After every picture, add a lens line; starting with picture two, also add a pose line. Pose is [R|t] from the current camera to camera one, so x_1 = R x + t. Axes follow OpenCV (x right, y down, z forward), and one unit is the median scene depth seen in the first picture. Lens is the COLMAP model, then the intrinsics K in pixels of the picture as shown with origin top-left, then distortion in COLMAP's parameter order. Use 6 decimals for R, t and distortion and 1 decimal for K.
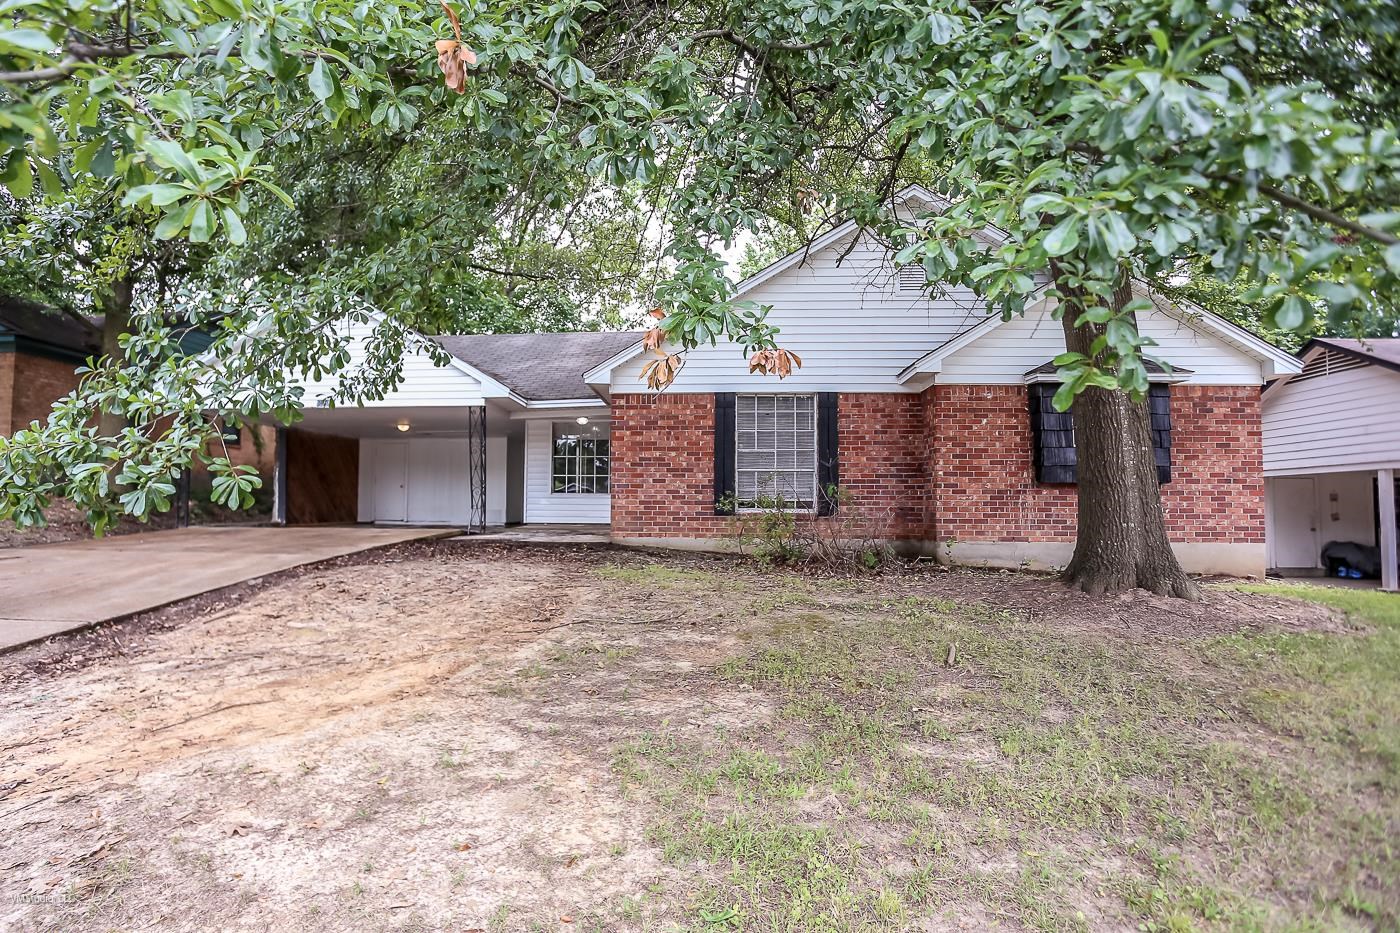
lens RADIAL K [[712.1, 0, 701.6], [0, 712.1, 469.1], [0, 0, 1]] dist [-0.002032, 0.000358]
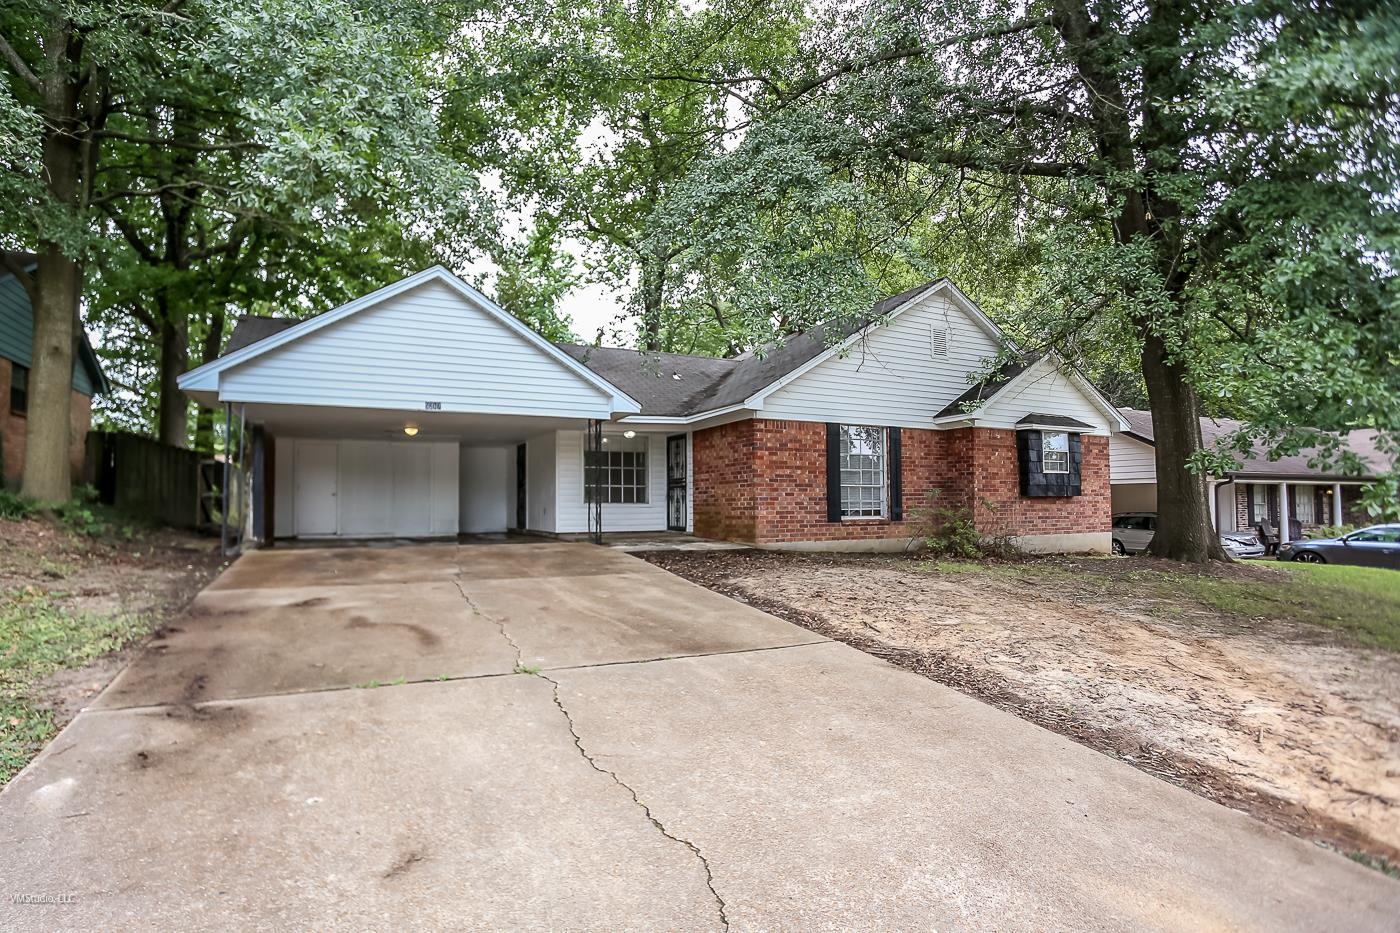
lens RADIAL K [[712.1, 0, 701.6], [0, 712.1, 469.1], [0, 0, 1]] dist [-0.002032, 0.000358]
pose [[0.861055, 0.017041, 0.508226, -0.790541], [-0.017247, 0.999842, -0.004305, -0.017891], [-0.508219, -0.005058, 0.861213, 0.053091]]
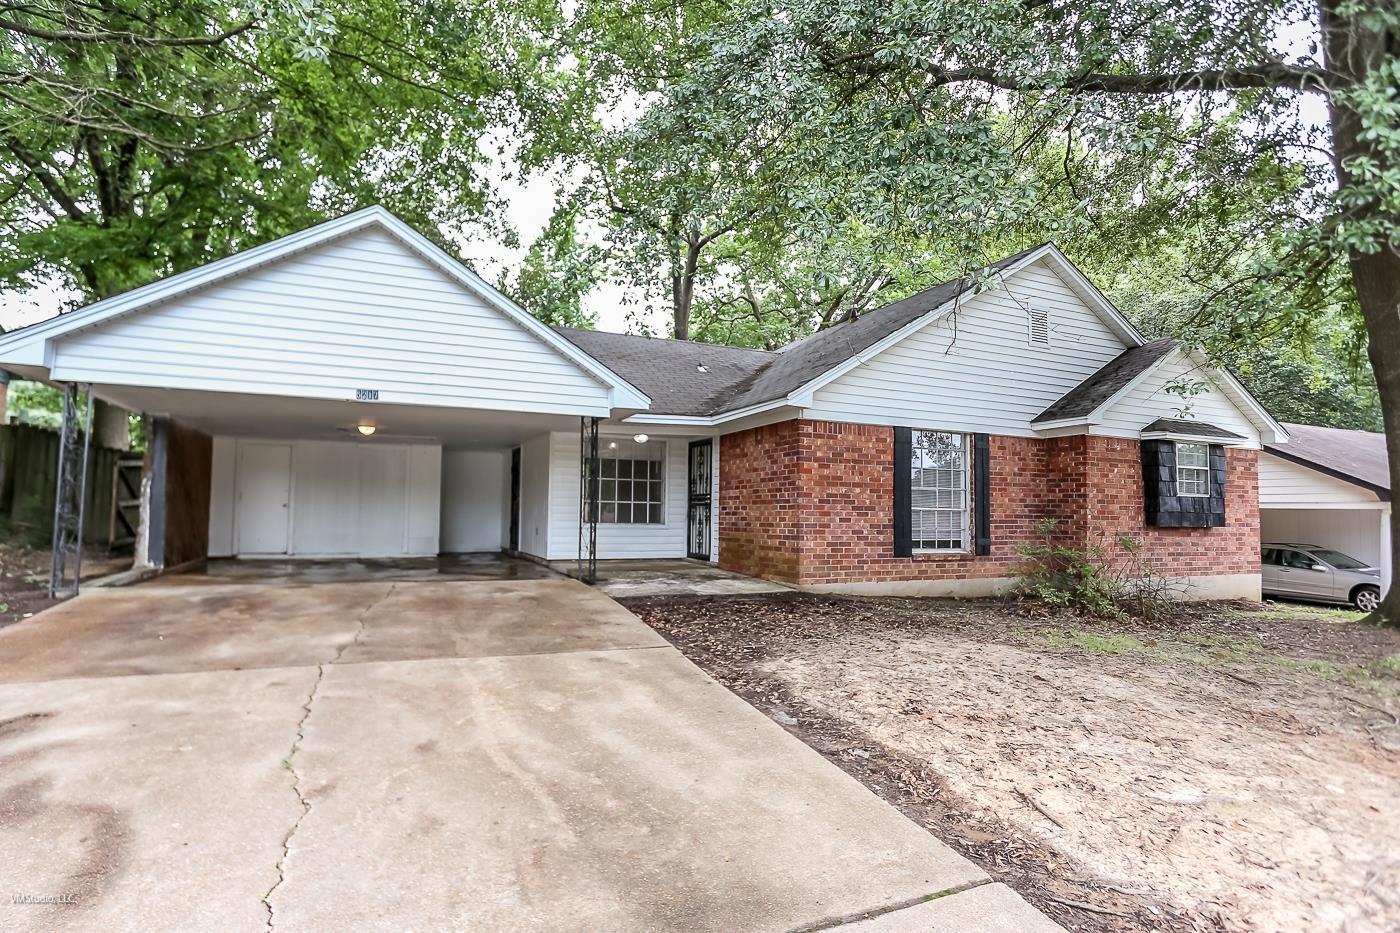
lens RADIAL K [[706.7, 0, 700.9], [0, 706.7, 468.3], [0, 0, 1]] dist [0.014802, 0.000550]
pose [[0.884897, 0.037425, 0.464280, -0.638275], [-0.034774, 0.999293, -0.014275, -0.029626], [-0.464486, -0.003513, 0.885573, 0.294499]]
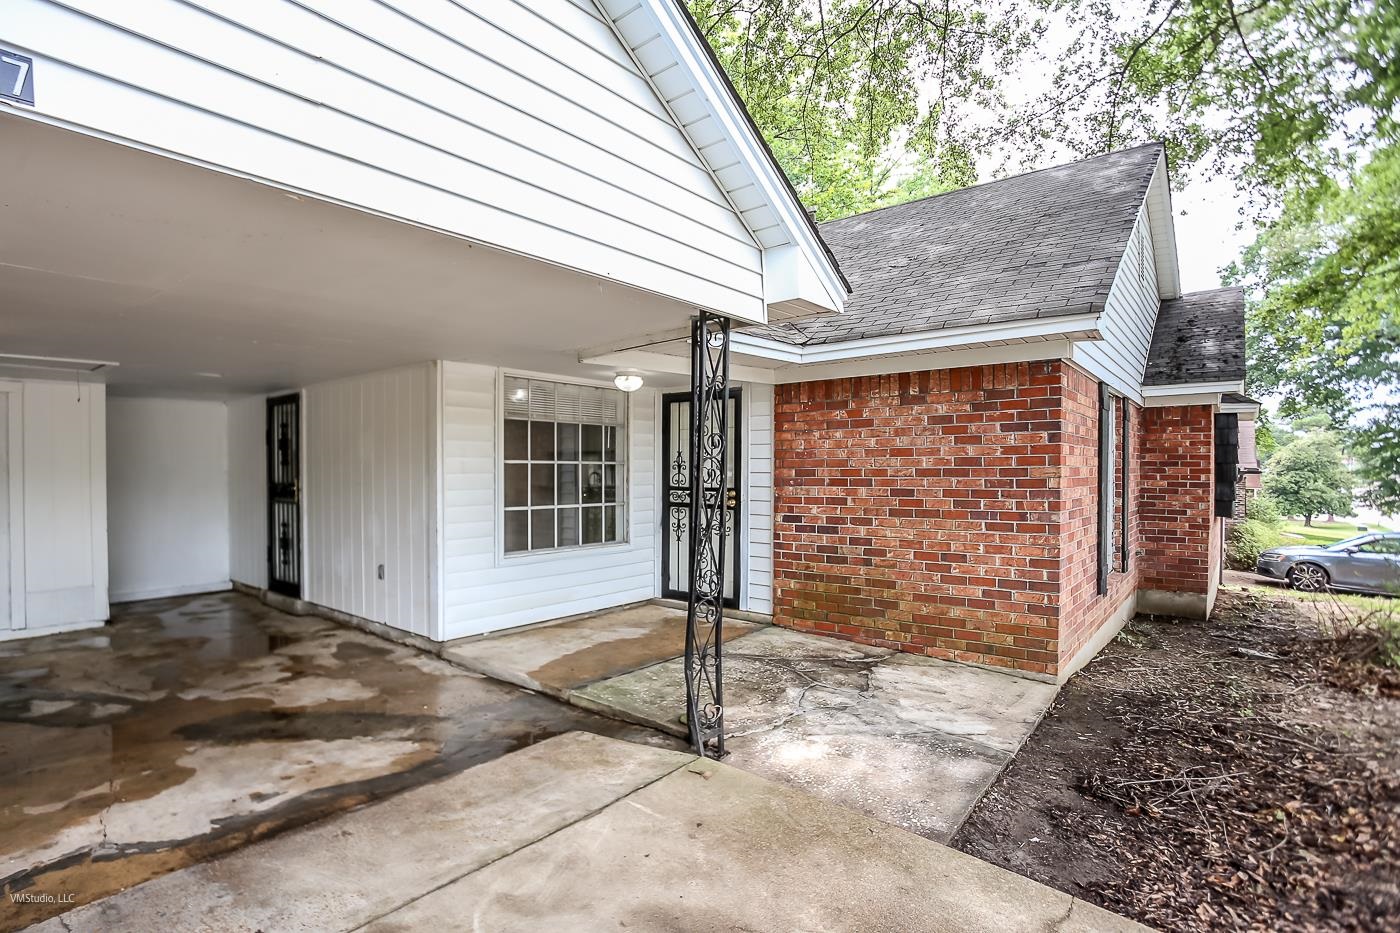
lens RADIAL K [[692.5, 0, 660.3], [0, 692.5, 470.6], [0, 0, 1]] dist [-0.034640, 0.000107]
pose [[0.599702, -0.005626, 0.800203, -0.632250], [-0.043668, 0.998255, 0.039745, -0.042954], [-0.799031, -0.058779, 0.598410, 0.951599]]
